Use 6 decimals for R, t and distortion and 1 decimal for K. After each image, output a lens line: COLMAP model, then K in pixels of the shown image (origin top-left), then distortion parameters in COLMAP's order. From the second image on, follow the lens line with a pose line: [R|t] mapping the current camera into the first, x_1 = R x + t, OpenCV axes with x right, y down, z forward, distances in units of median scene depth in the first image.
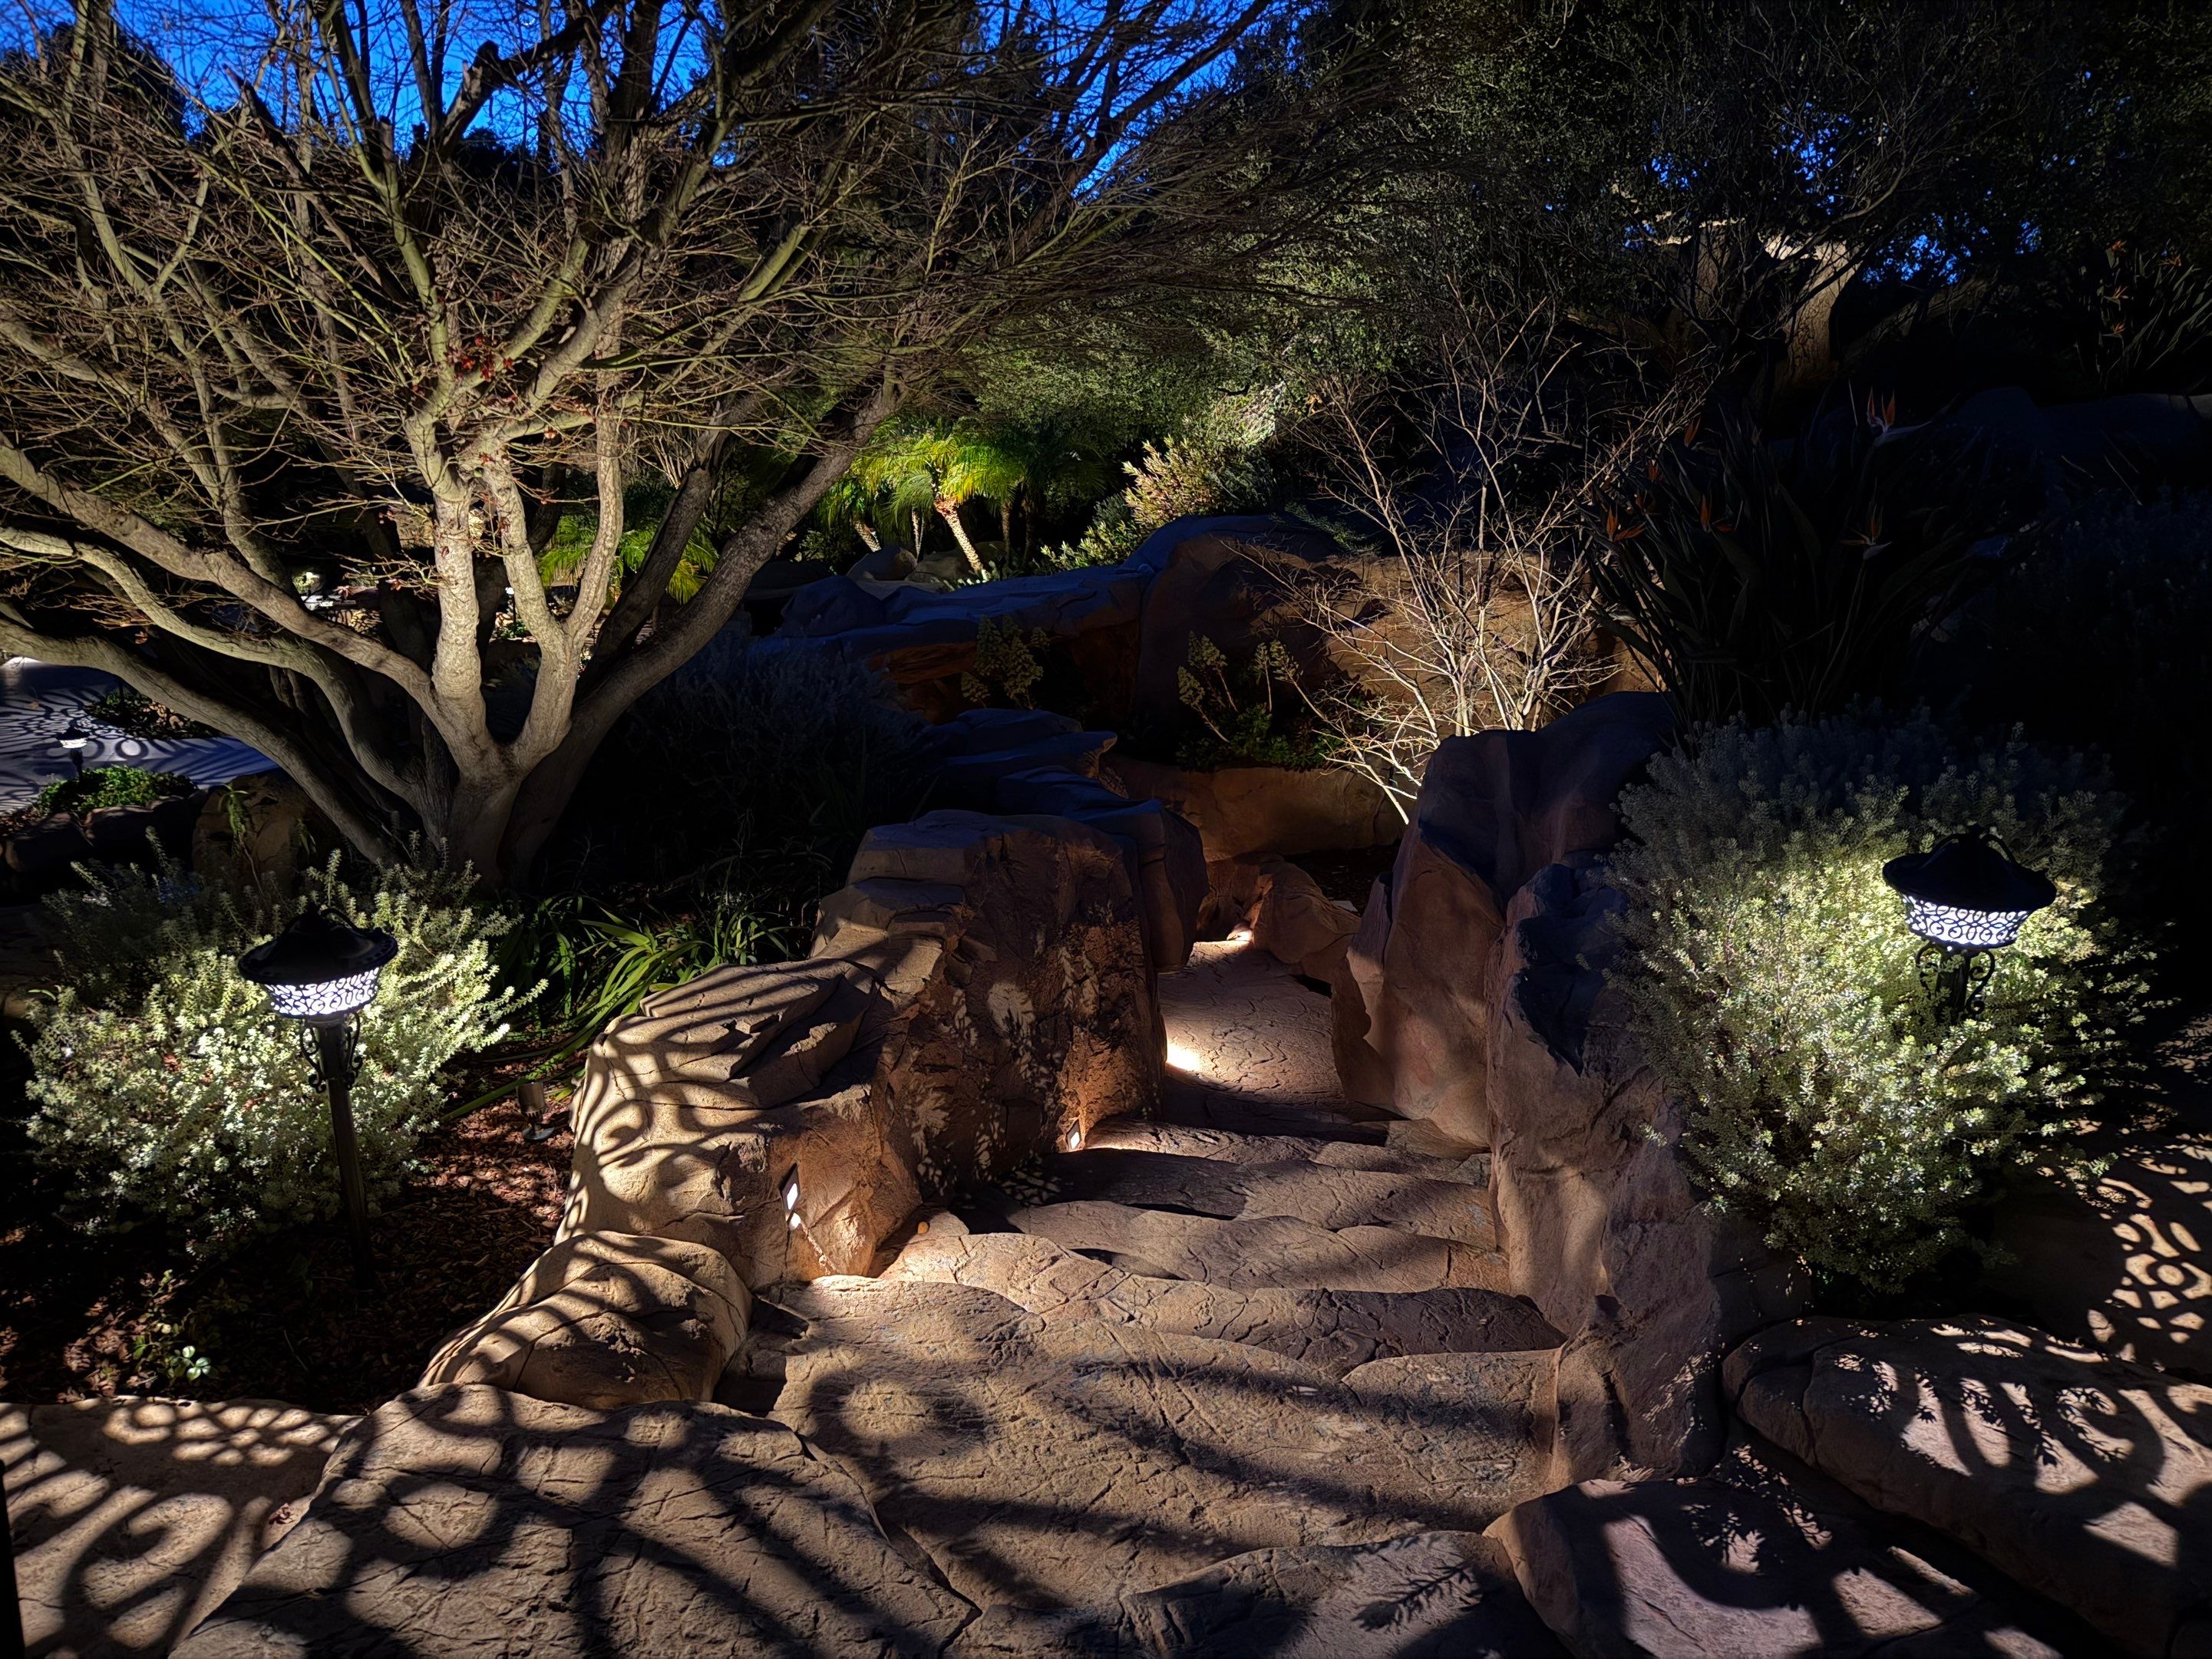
lens RADIAL K [[1522.4, 0, 1081.2], [0, 1522.4, 836.4], [0, 0, 1]] dist [0.000559, -0.002127]
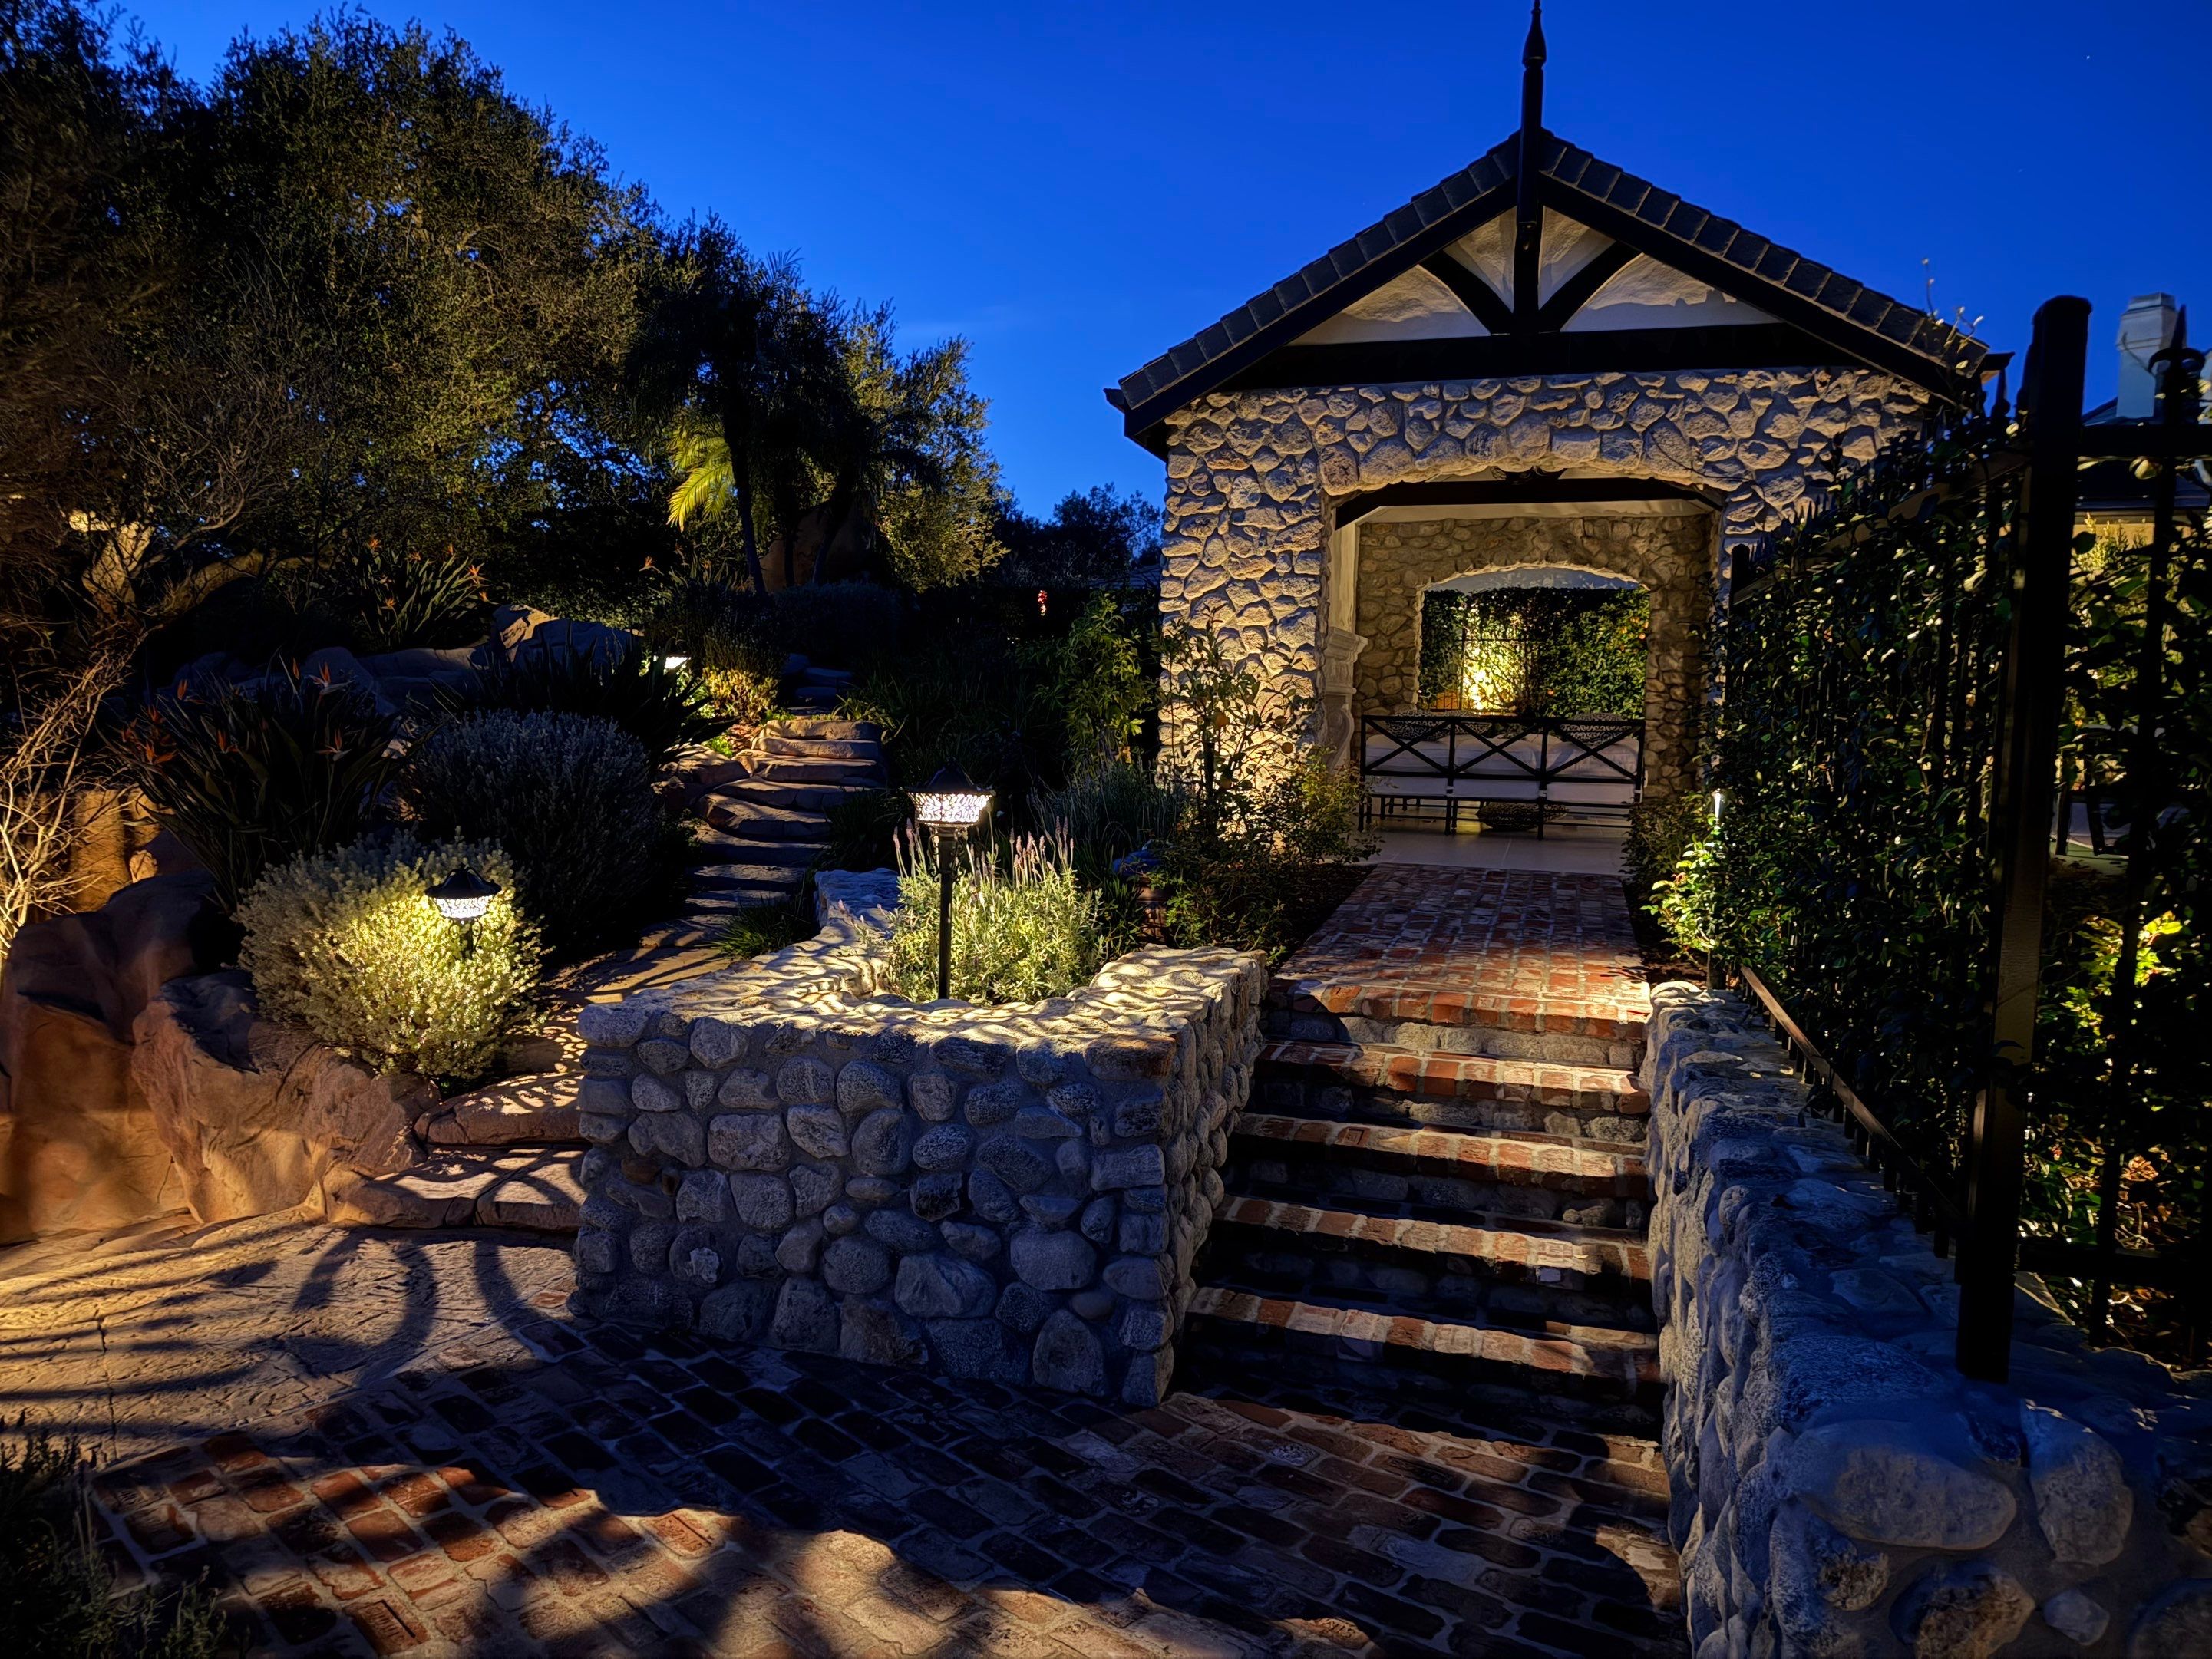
lens RADIAL K [[1539.9, 0, 1093.2], [0, 1539.9, 811.6], [0, 0, 1]] dist [0.096563, -0.121878]
pose [[0.526346, -0.097893, 0.844616, -0.234636], [0.240387, 0.969957, -0.037383, 0.063570], [-0.815582, 0.222711, 0.534065, -0.272977]]
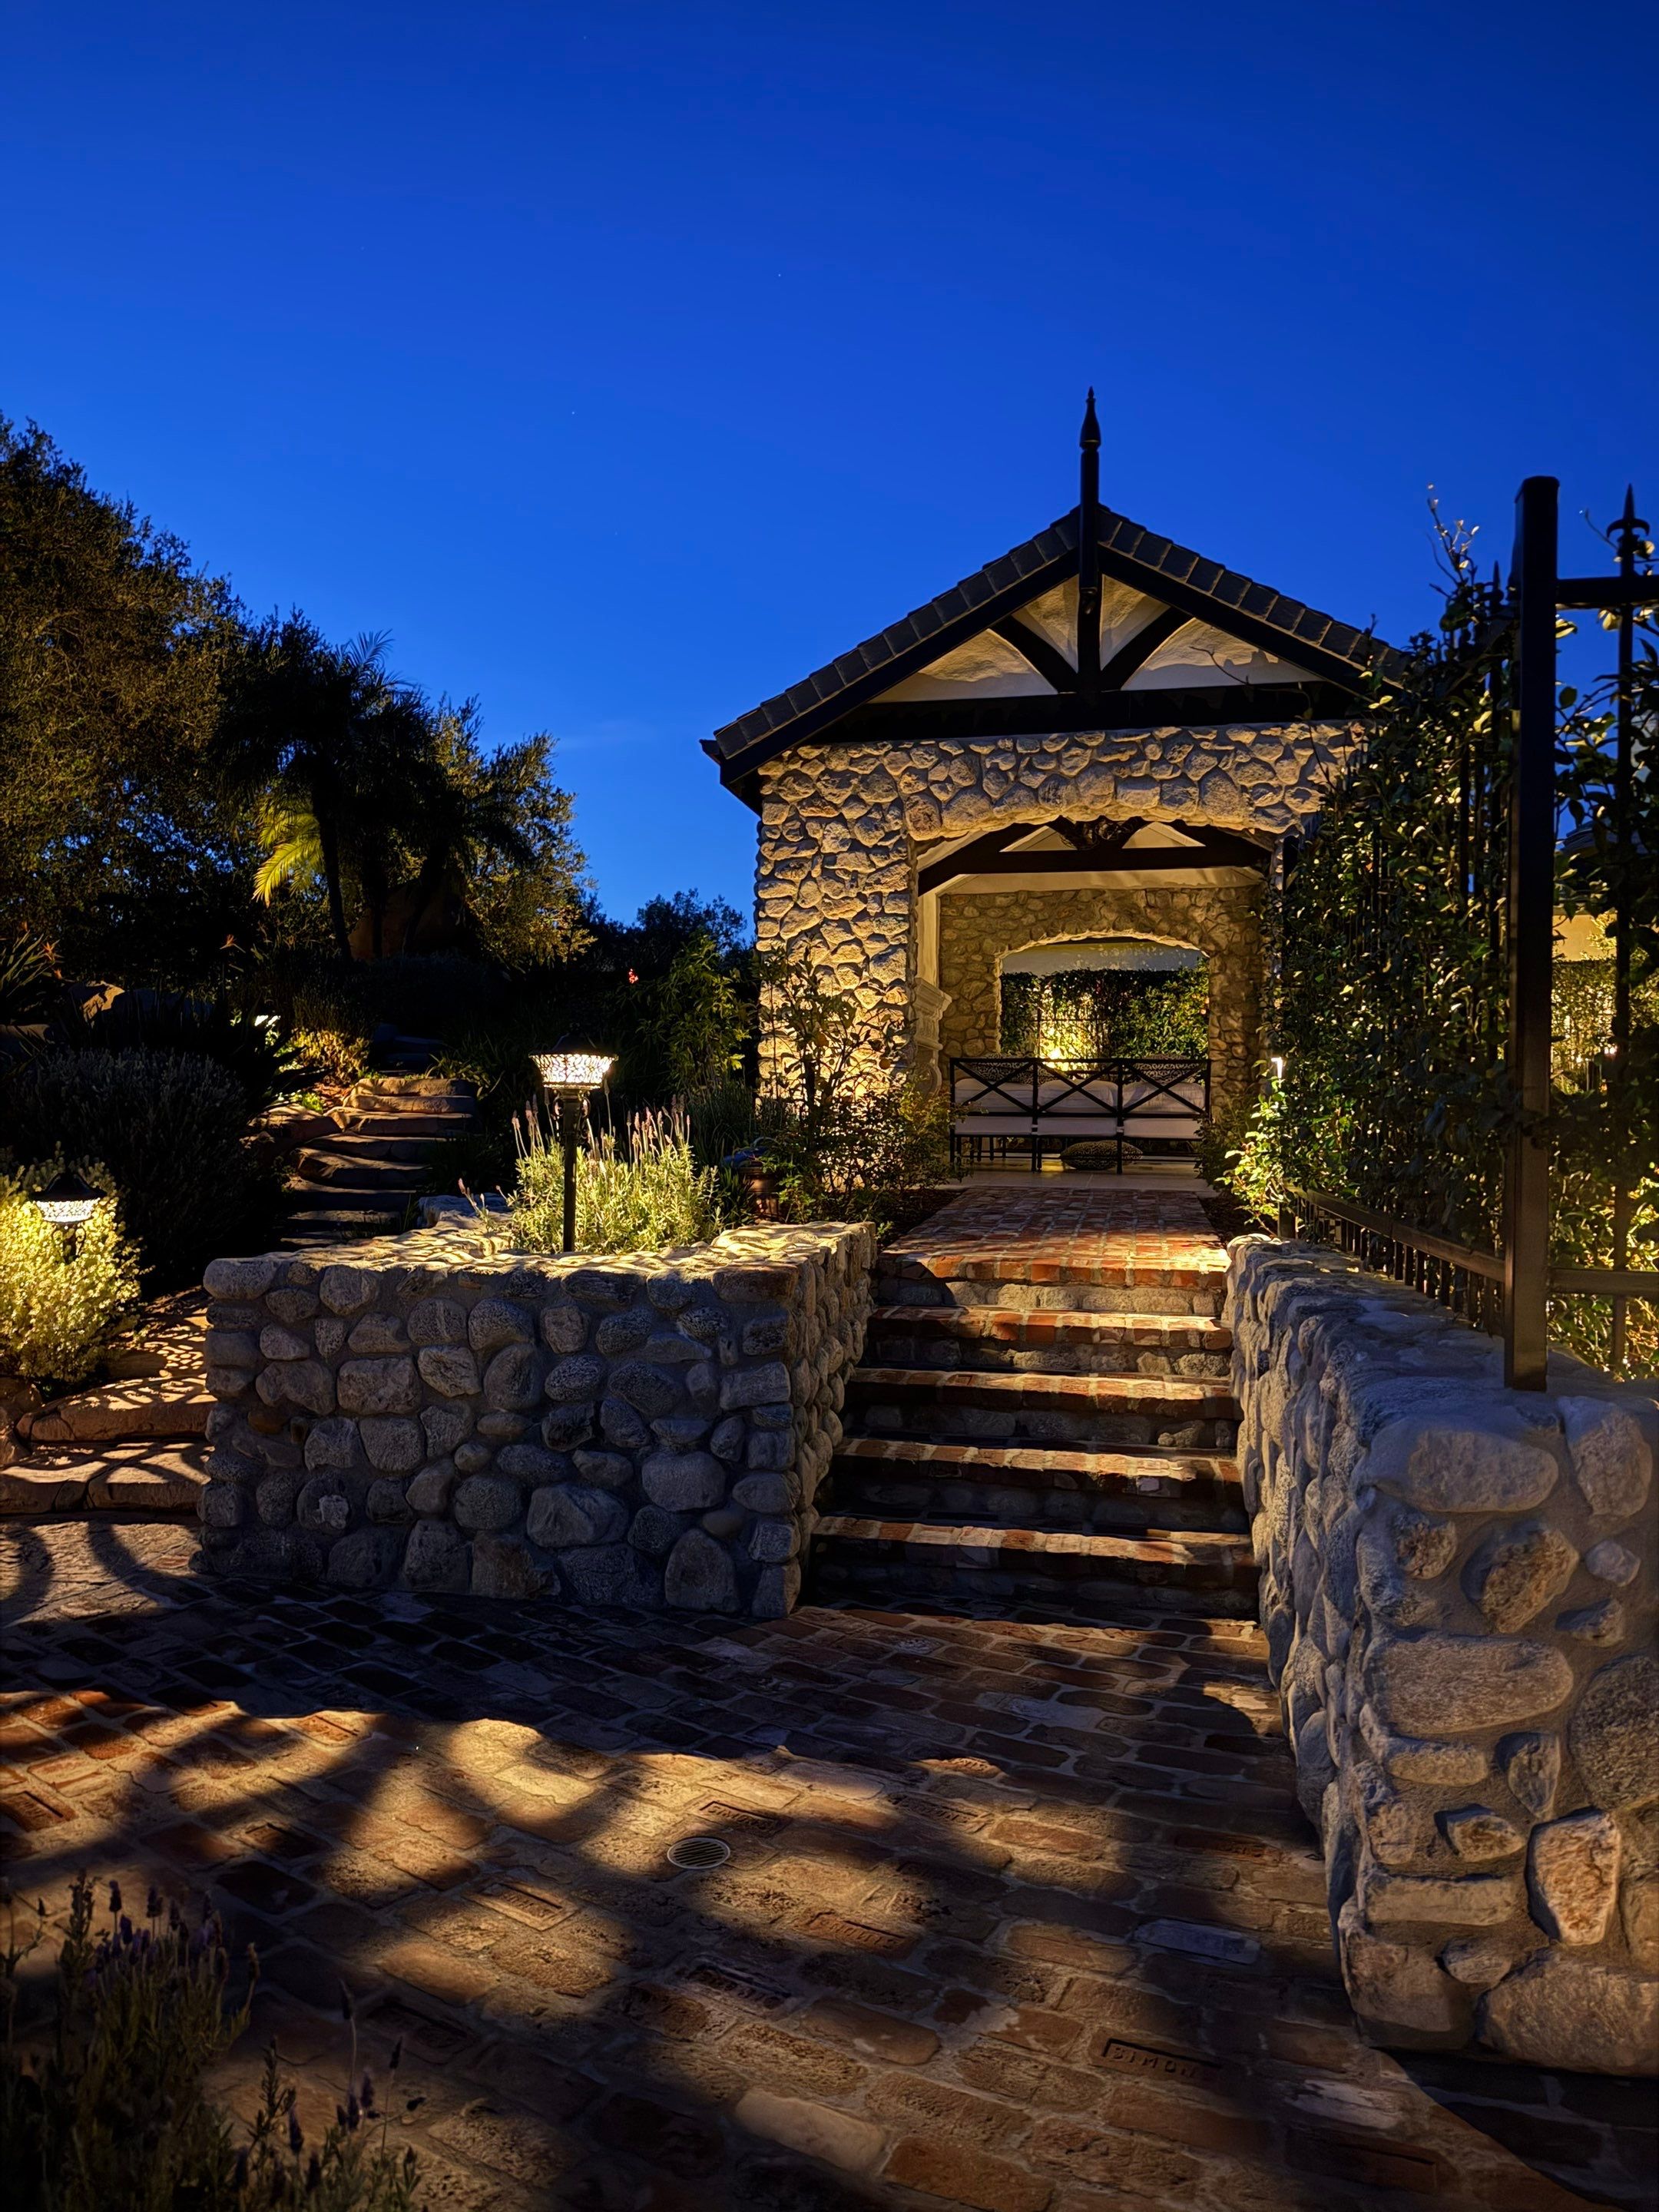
lens RADIAL K [[1532.2, 0, 829.5], [0, 1532.2, 1106.0], [0, 0, 1]] dist [0.087512, -0.116962]
pose [[0.438775, -0.041572, 0.897635, -0.263716], [0.262605, 0.961254, -0.083847, 0.108780], [-0.859369, 0.272513, 0.432691, -0.263976]]
